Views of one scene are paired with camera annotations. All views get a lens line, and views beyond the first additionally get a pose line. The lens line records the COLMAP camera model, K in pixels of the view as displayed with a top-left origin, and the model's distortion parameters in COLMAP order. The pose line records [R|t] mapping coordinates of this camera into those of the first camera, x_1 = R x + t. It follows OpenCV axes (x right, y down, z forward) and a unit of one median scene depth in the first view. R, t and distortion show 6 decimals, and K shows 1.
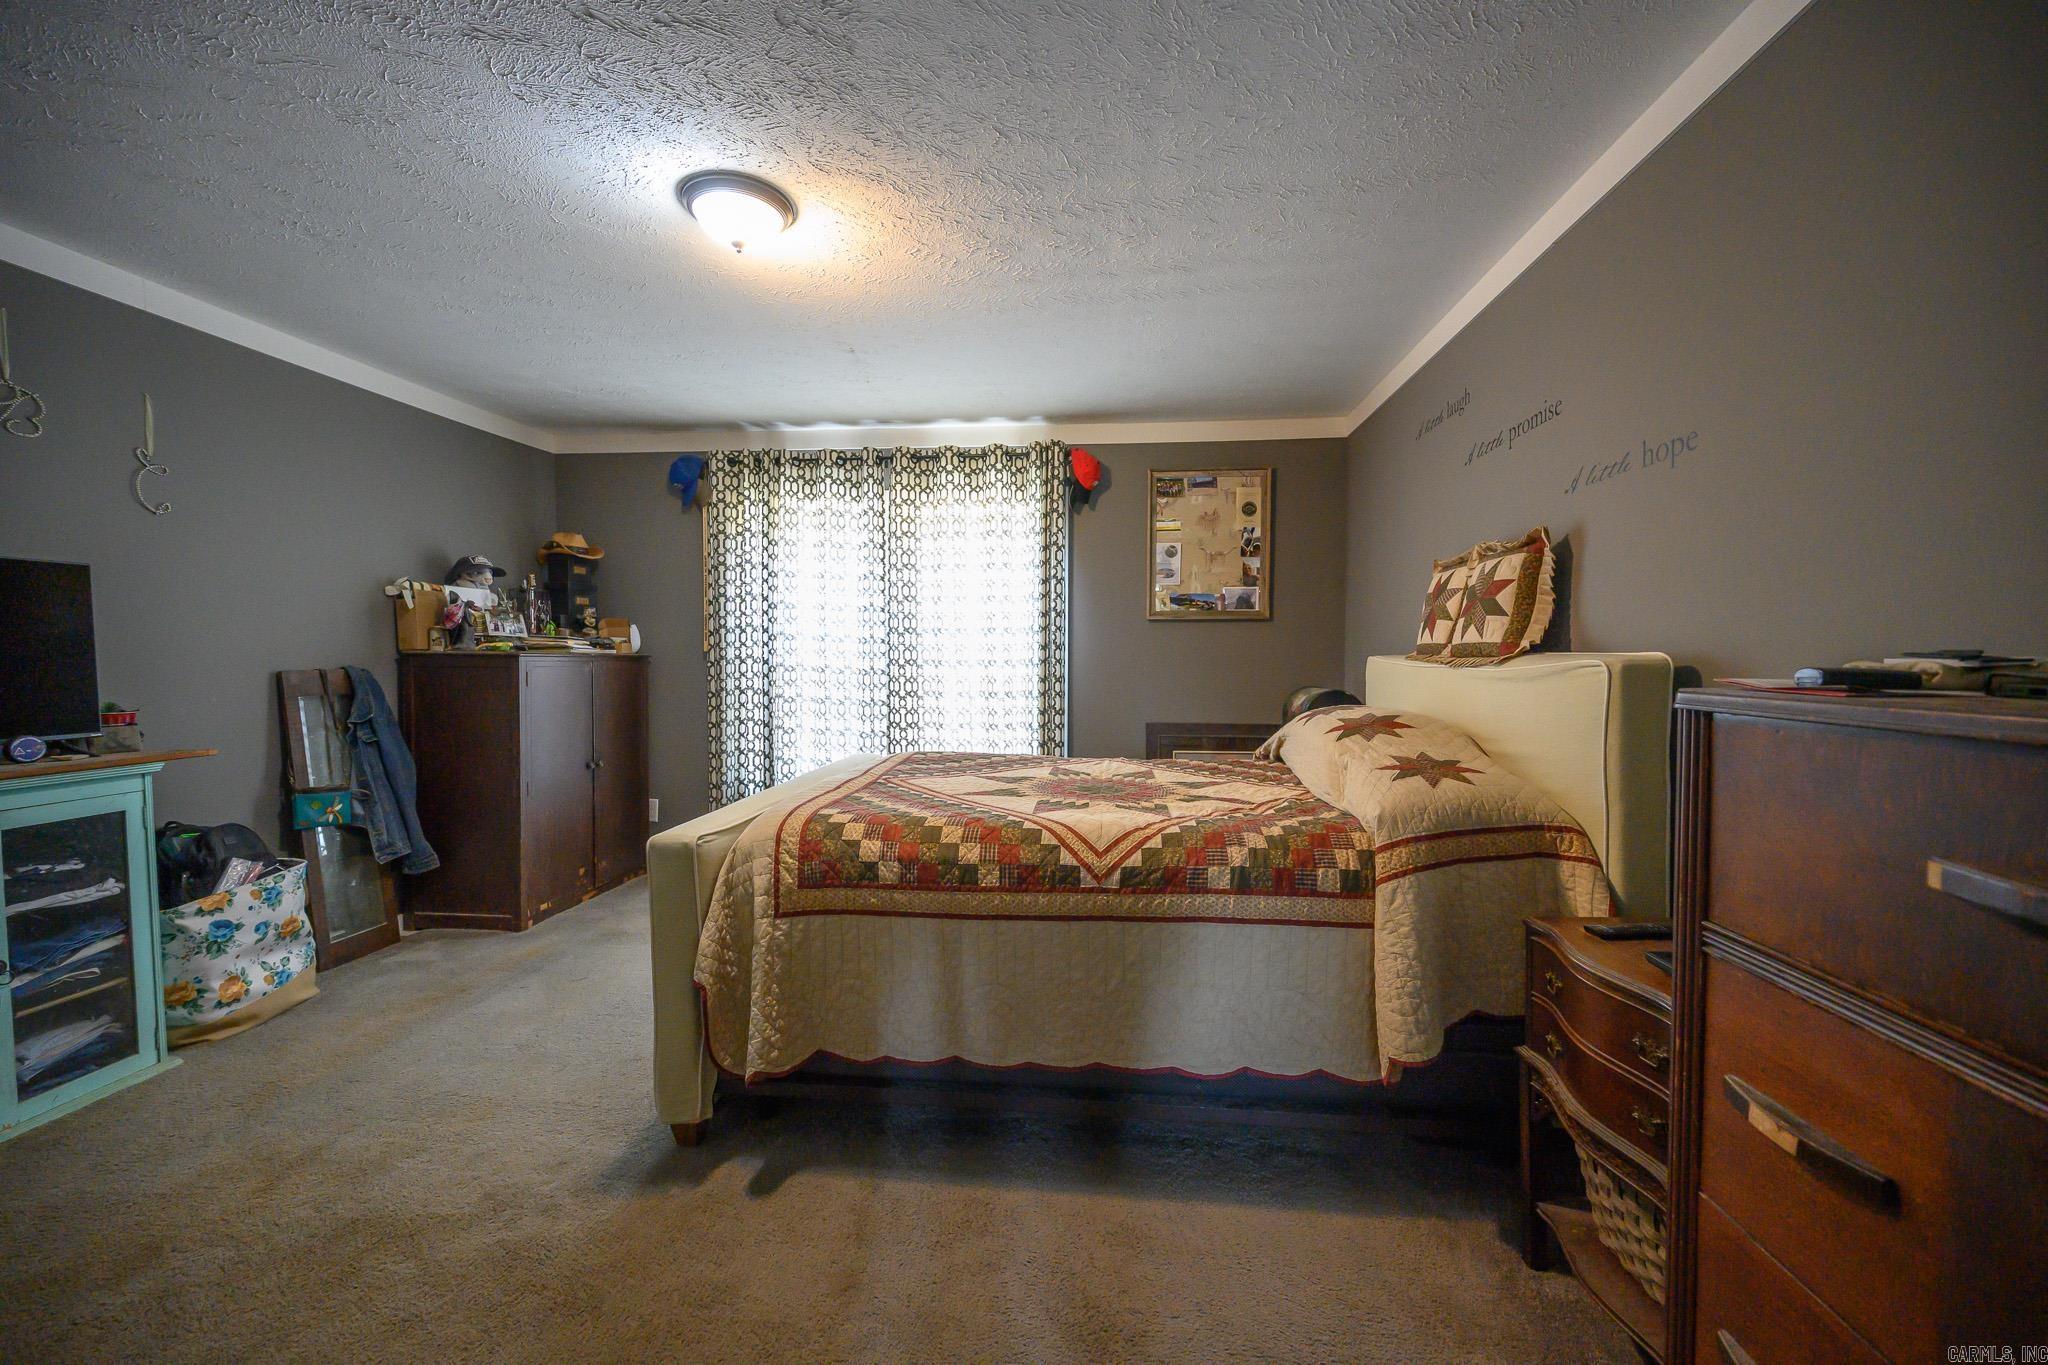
lens RADIAL K [[812.7, 0, 1021.6], [0, 812.7, 685.6], [0, 0, 1]] dist [0.002083, -0.000813]
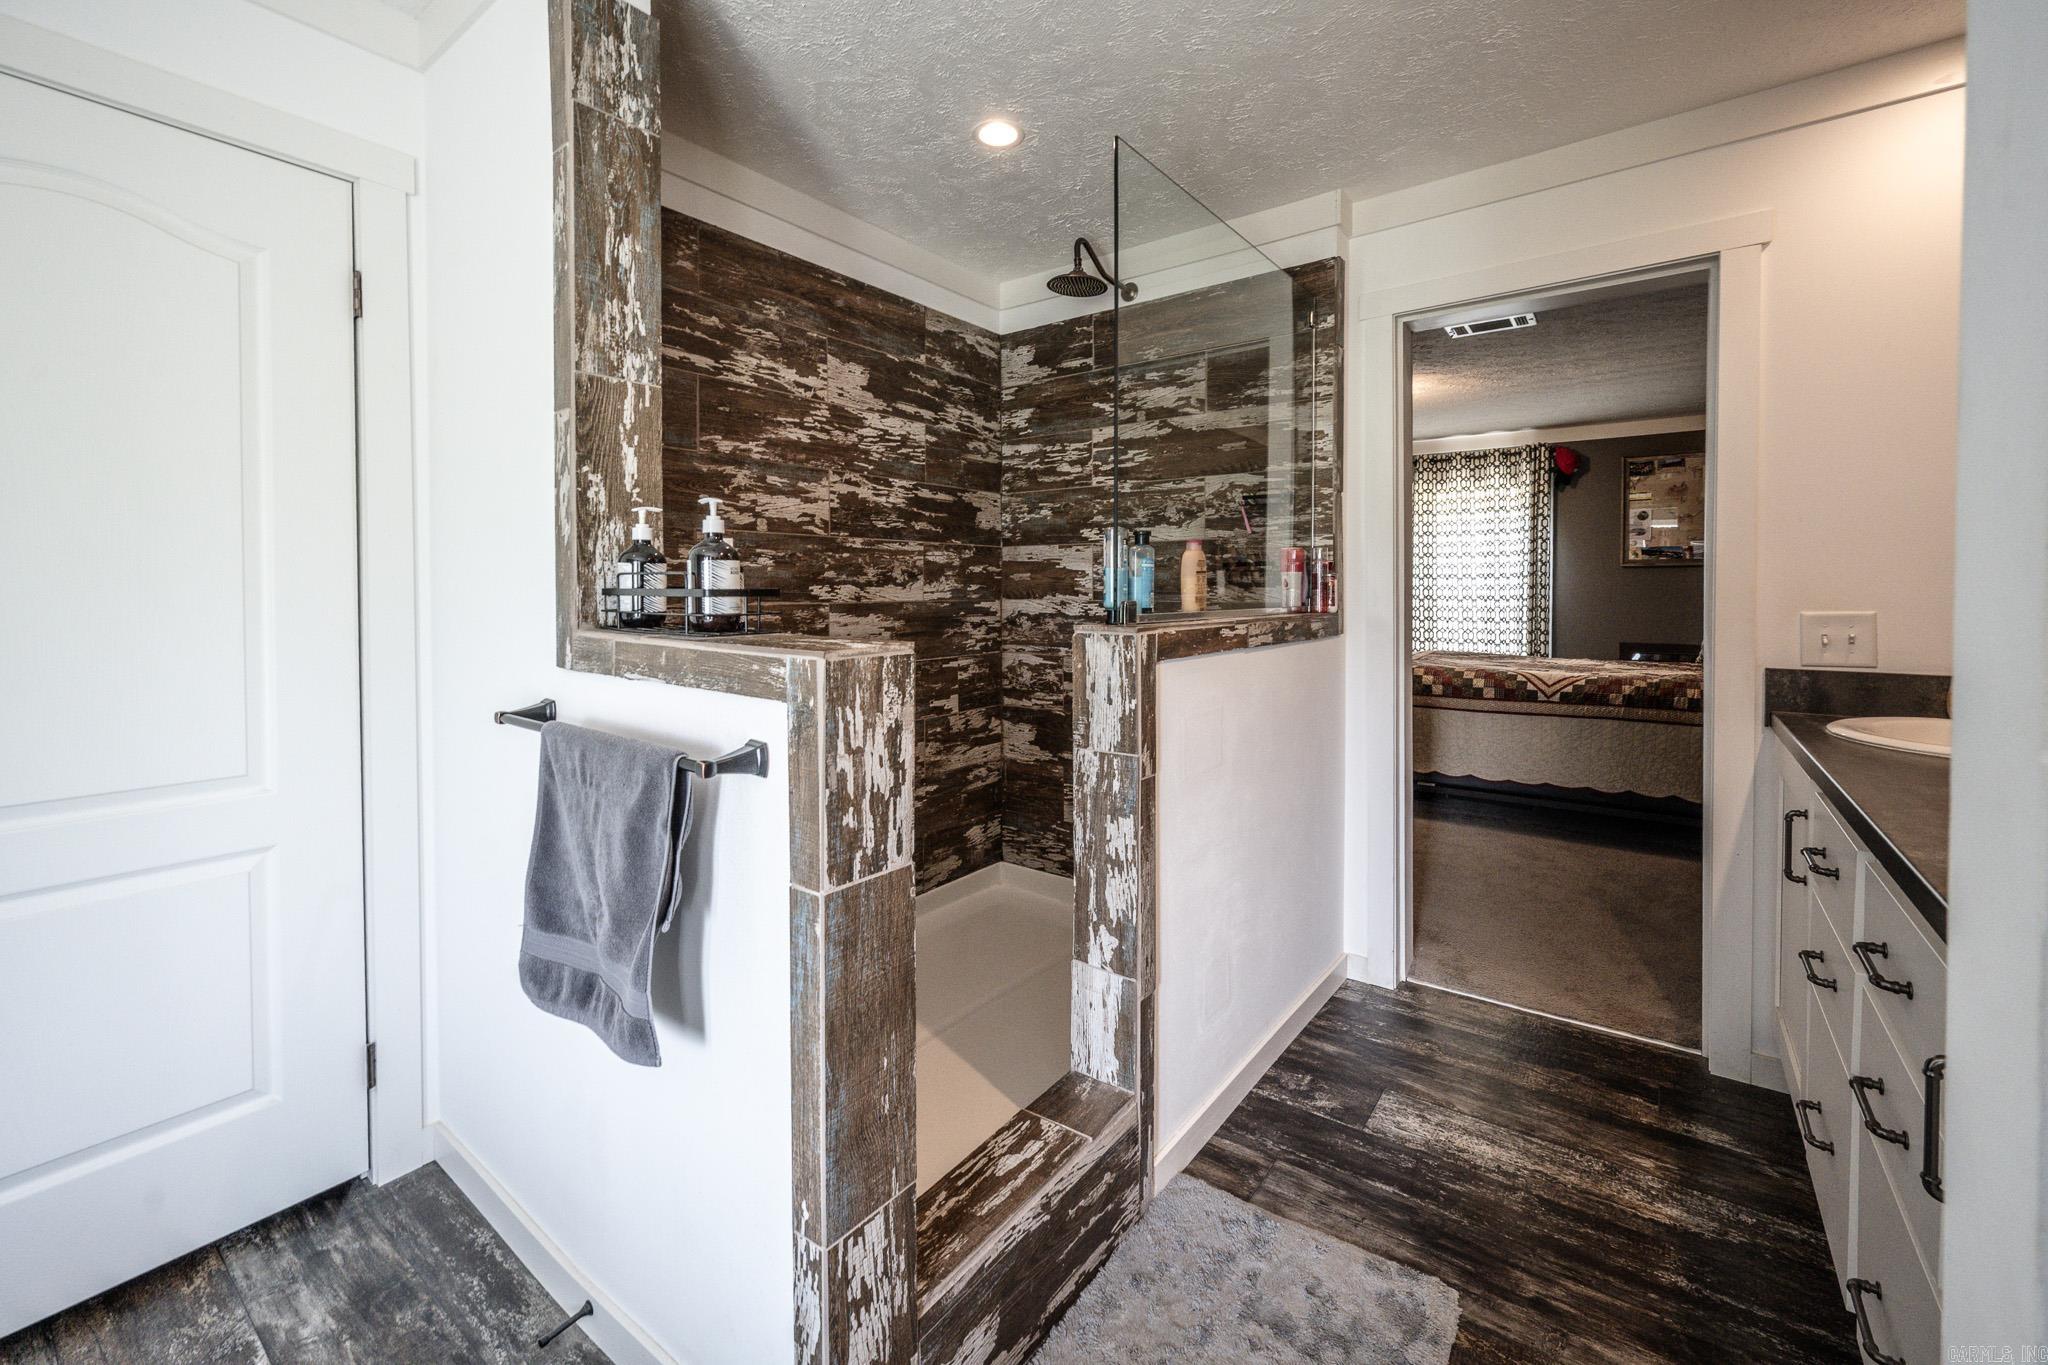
lens RADIAL K [[812.7, 0, 1048.6], [0, 812.7, 605.2], [0, 0, 1]] dist [0.002083, -0.000813]
pose [[0.861900, 0.007830, -0.507018, 0.020630], [-0.020790, 0.999586, -0.019906, 0.030815], [0.506652, 0.027698, 0.861706, -0.661134]]
